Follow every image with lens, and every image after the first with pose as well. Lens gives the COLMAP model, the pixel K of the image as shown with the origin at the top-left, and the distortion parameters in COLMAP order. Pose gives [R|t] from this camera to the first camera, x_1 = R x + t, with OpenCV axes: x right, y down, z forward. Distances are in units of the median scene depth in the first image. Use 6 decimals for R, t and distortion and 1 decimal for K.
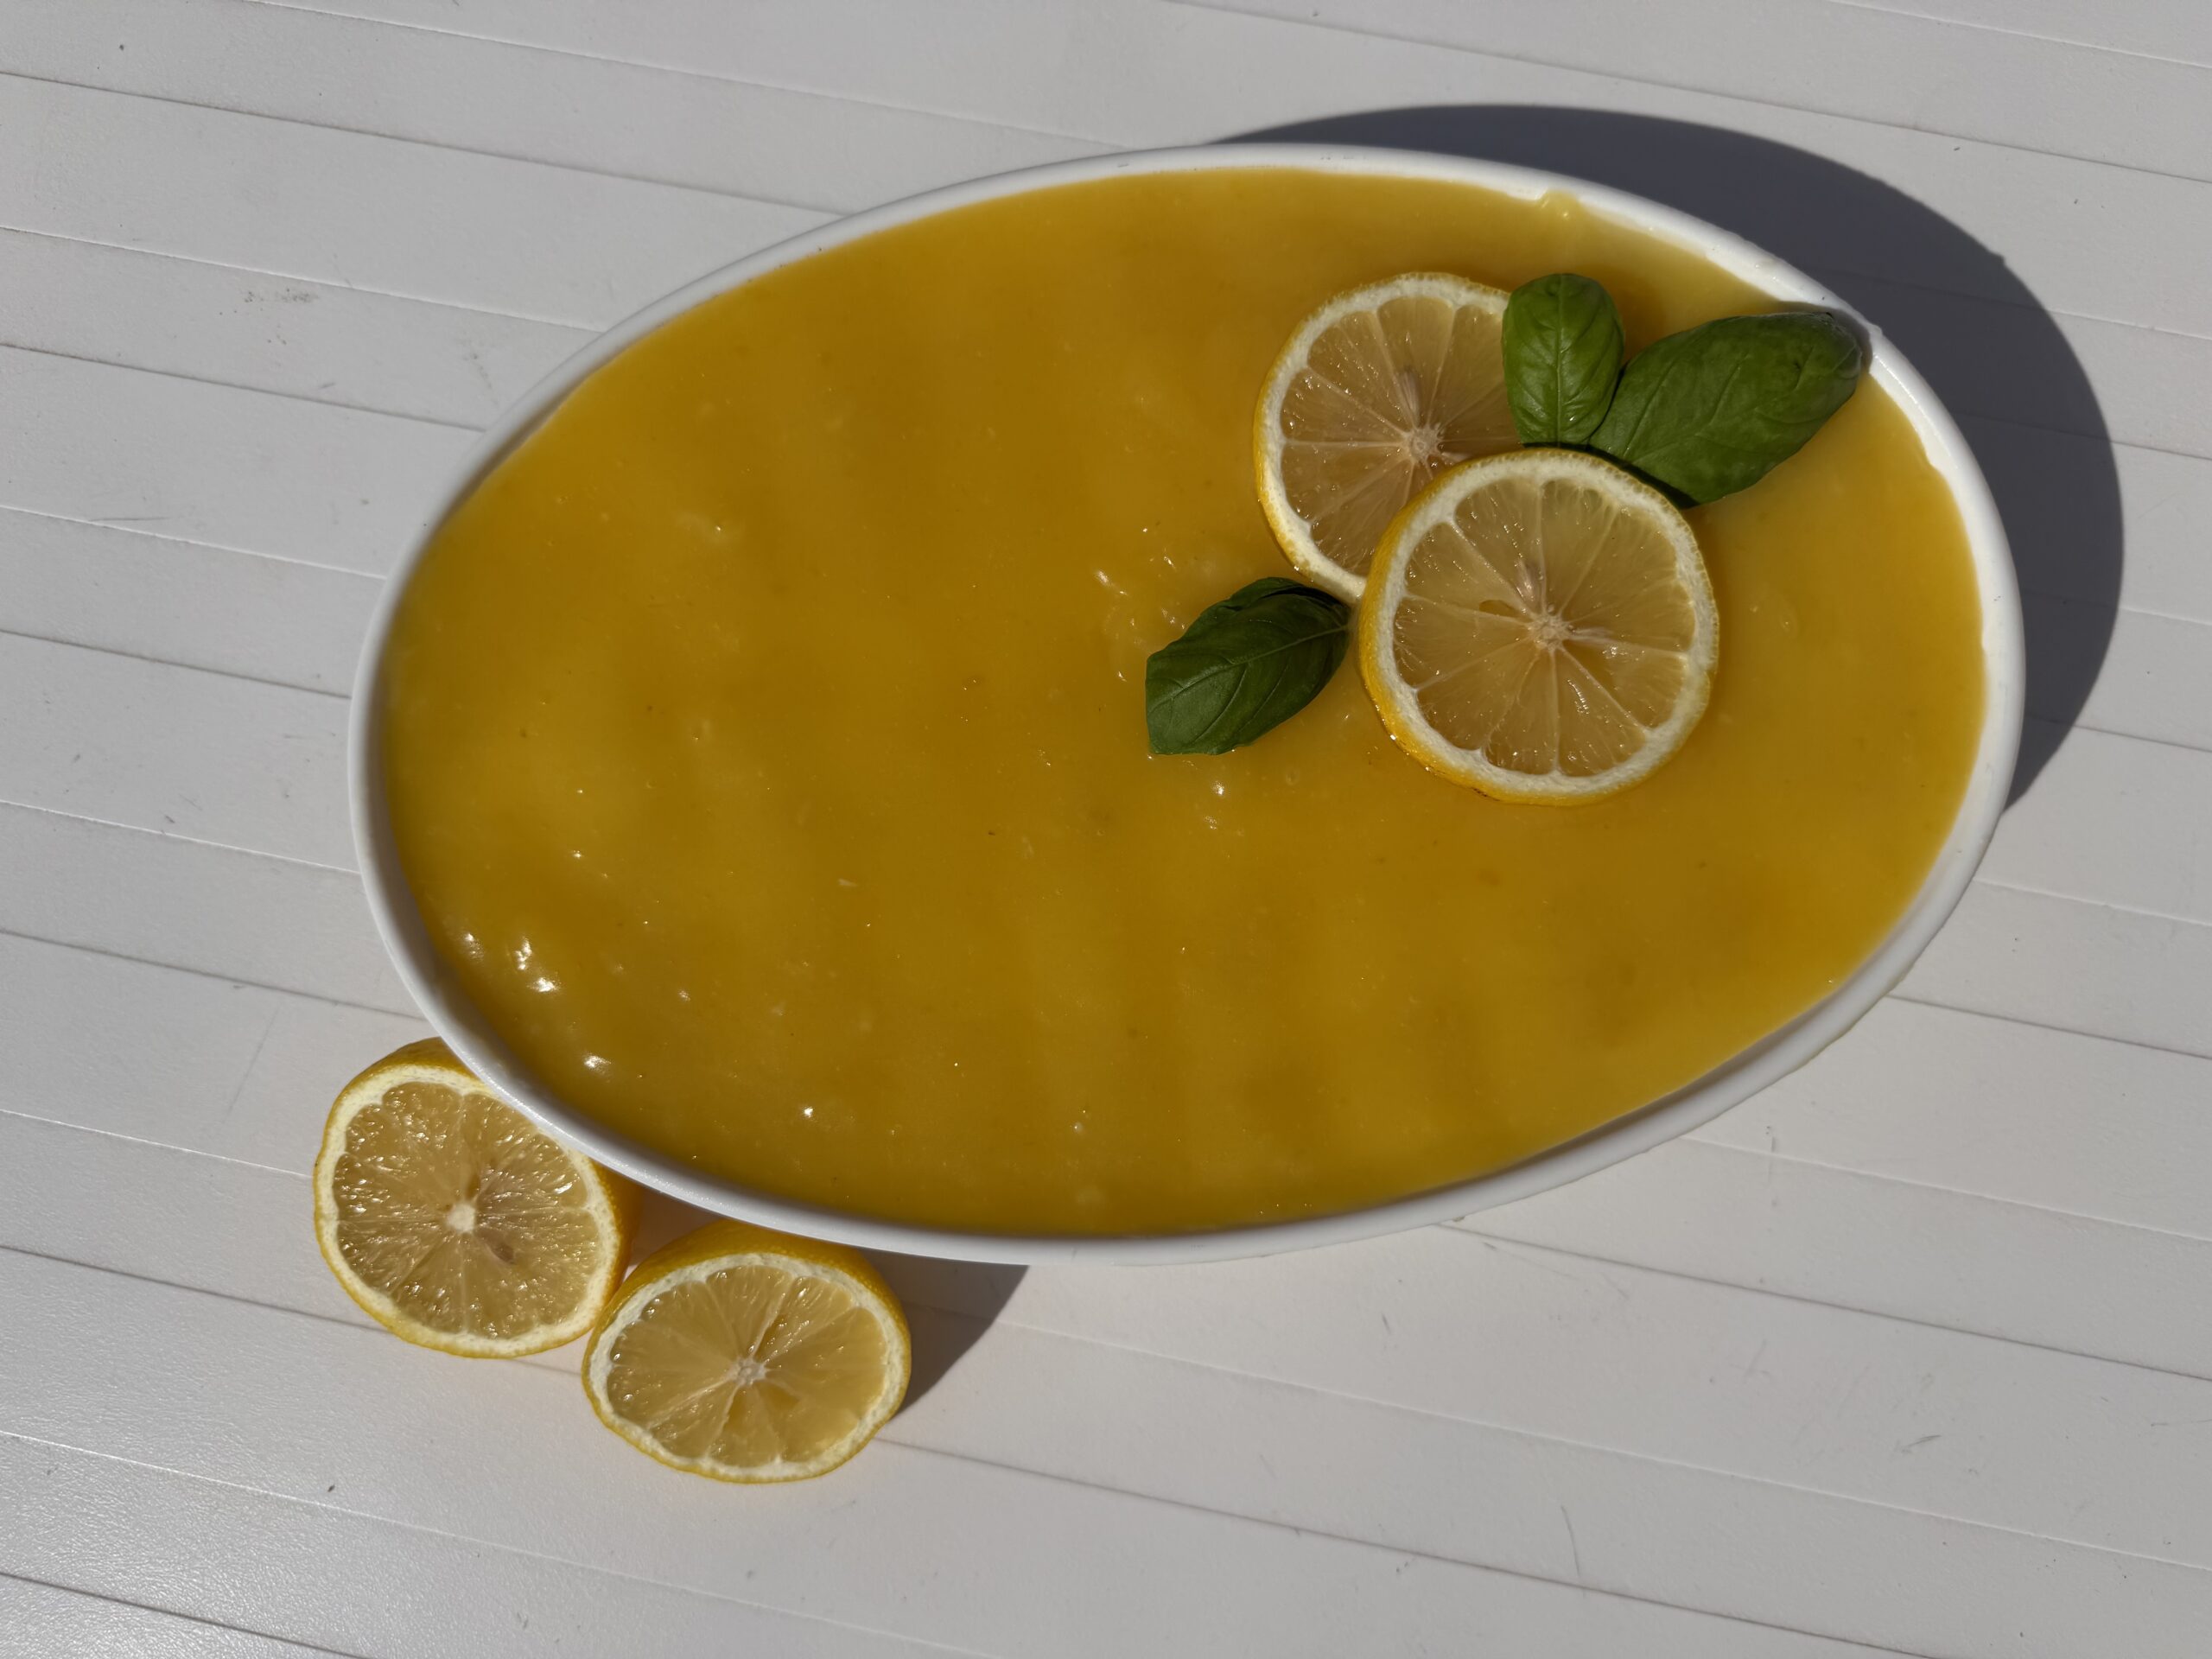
lens RADIAL K [[1597.9, 0, 1106.0], [0, 1597.9, 829.5], [0, 0, 1]] dist [0.113530, -0.276170]
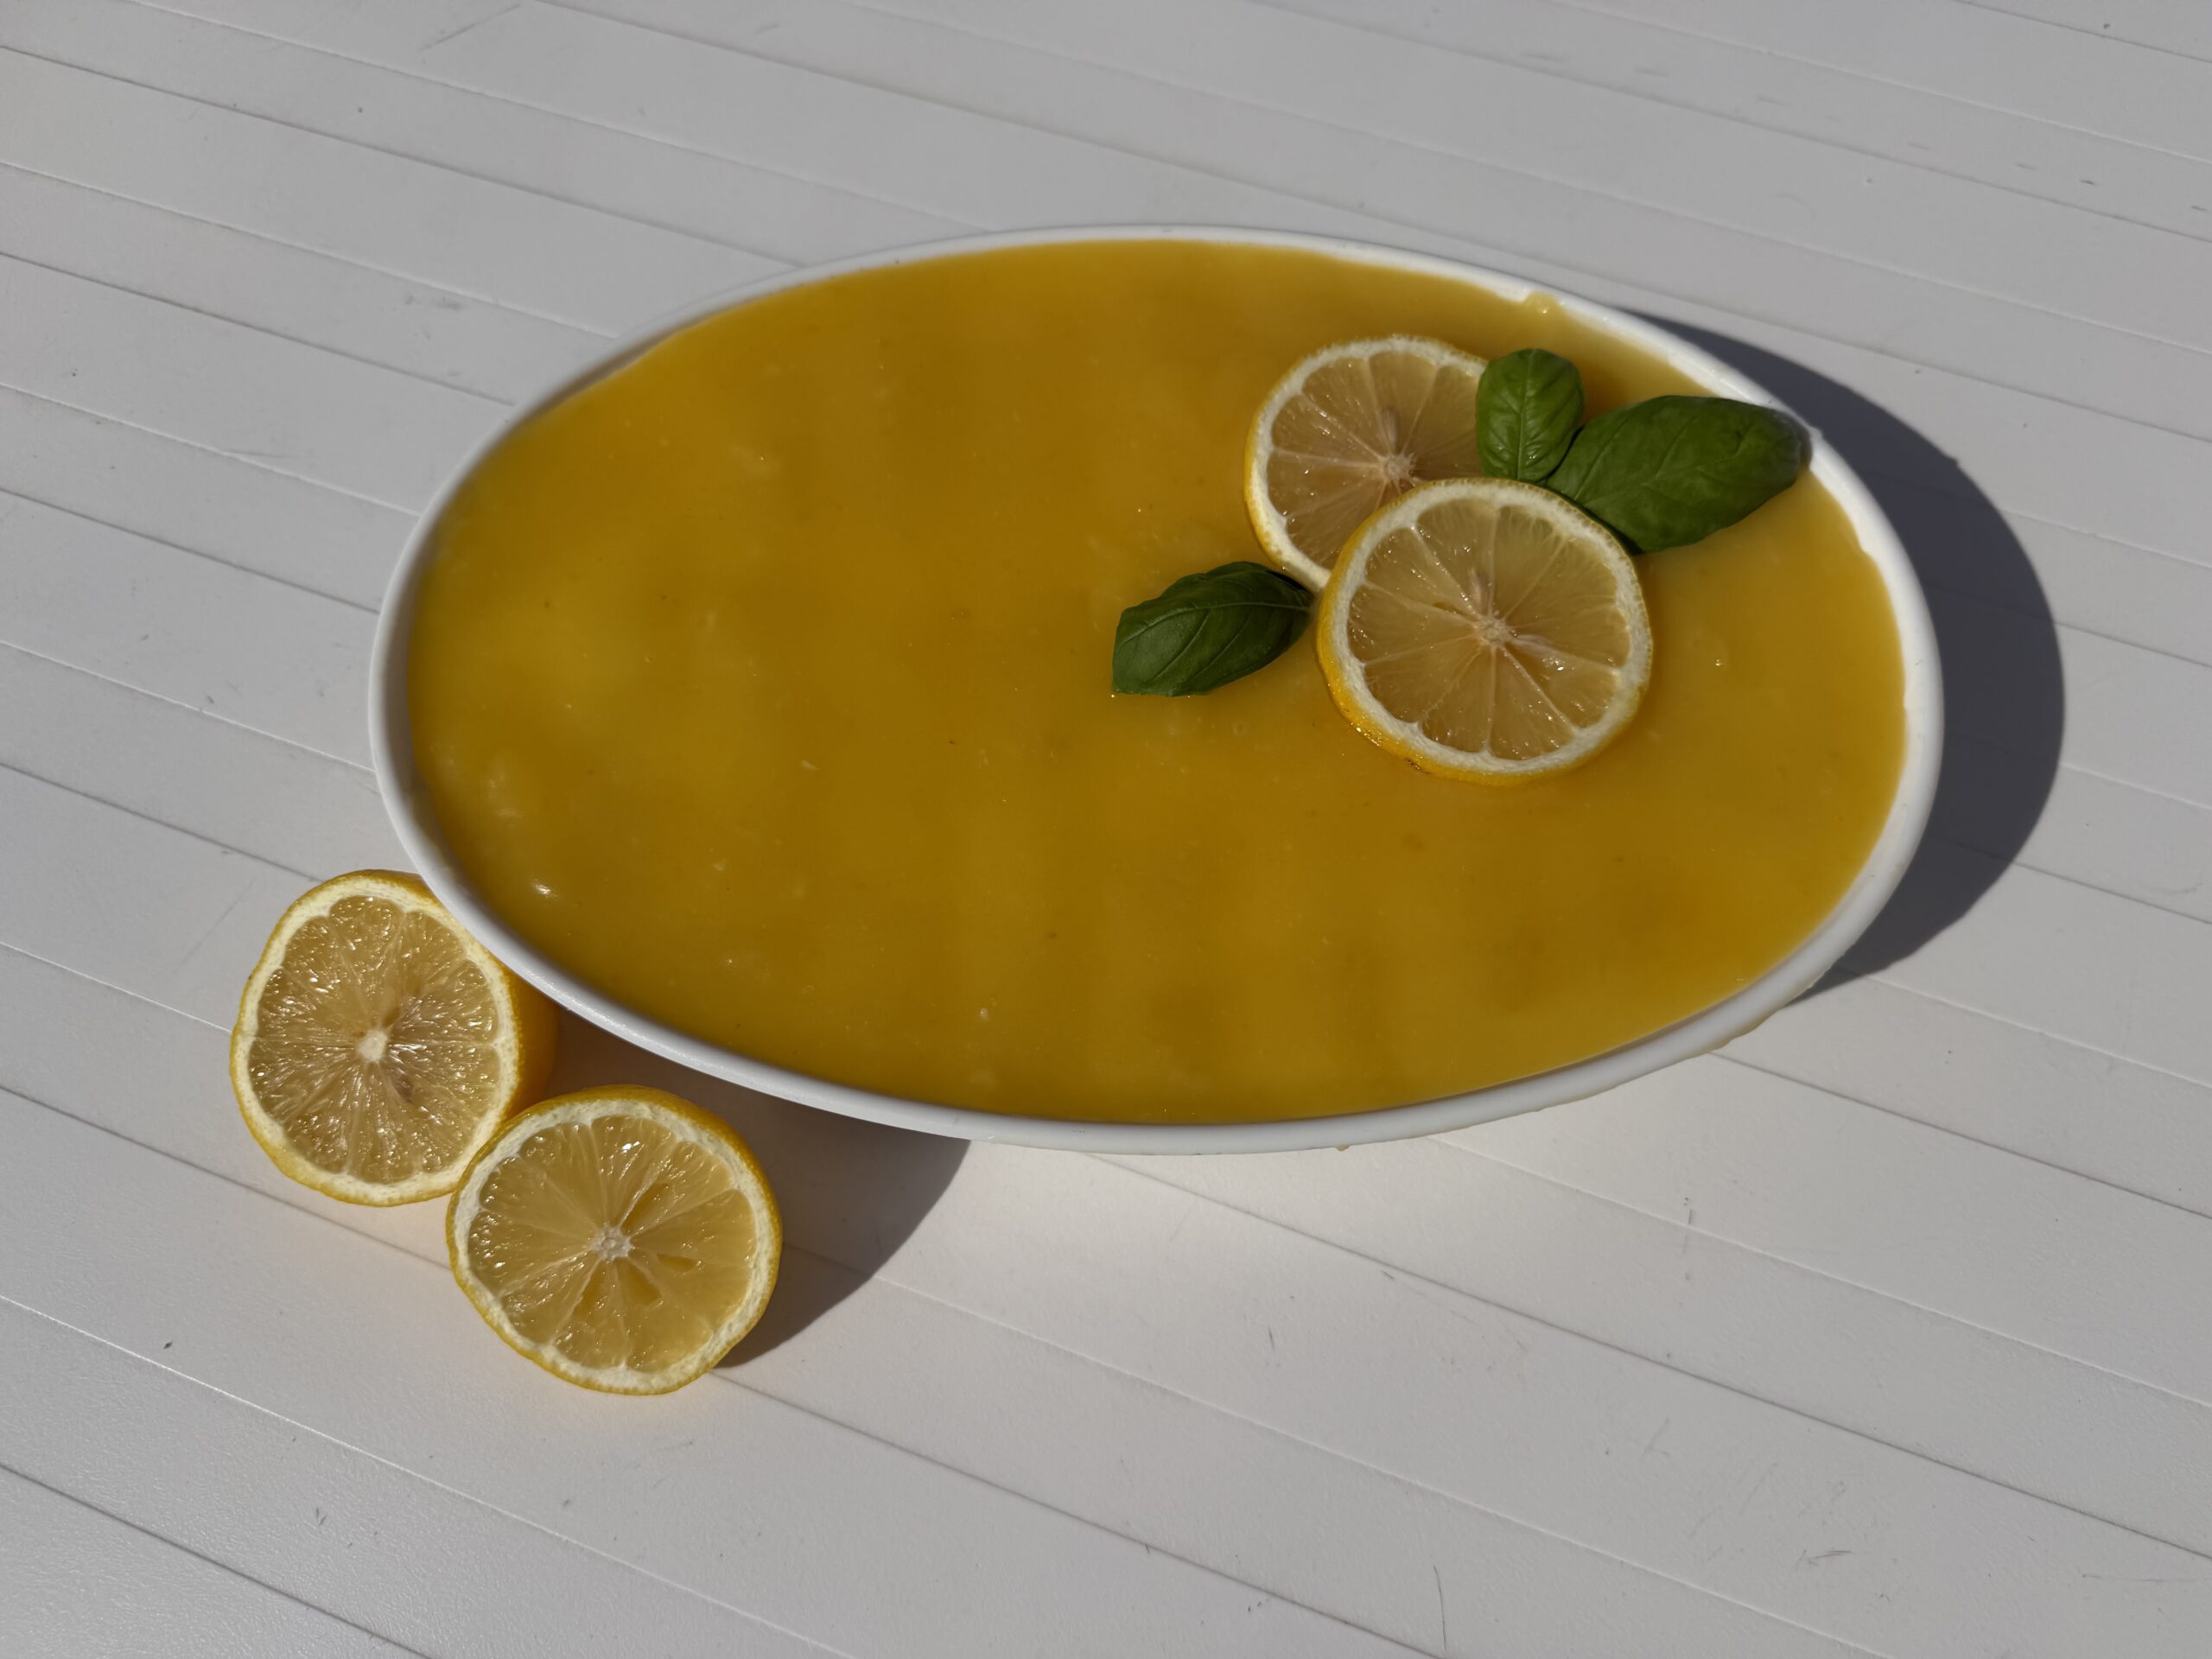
lens RADIAL K [[1587.0, 0, 1104.2], [0, 1587.0, 842.9], [0, 0, 1]] dist [0.138629, -0.336513]
pose [[0.988132, 0.144856, -0.051103, 0.091585], [-0.153149, 0.954724, -0.255044, 0.319981], [0.011844, 0.259843, 0.965578, -0.001570]]
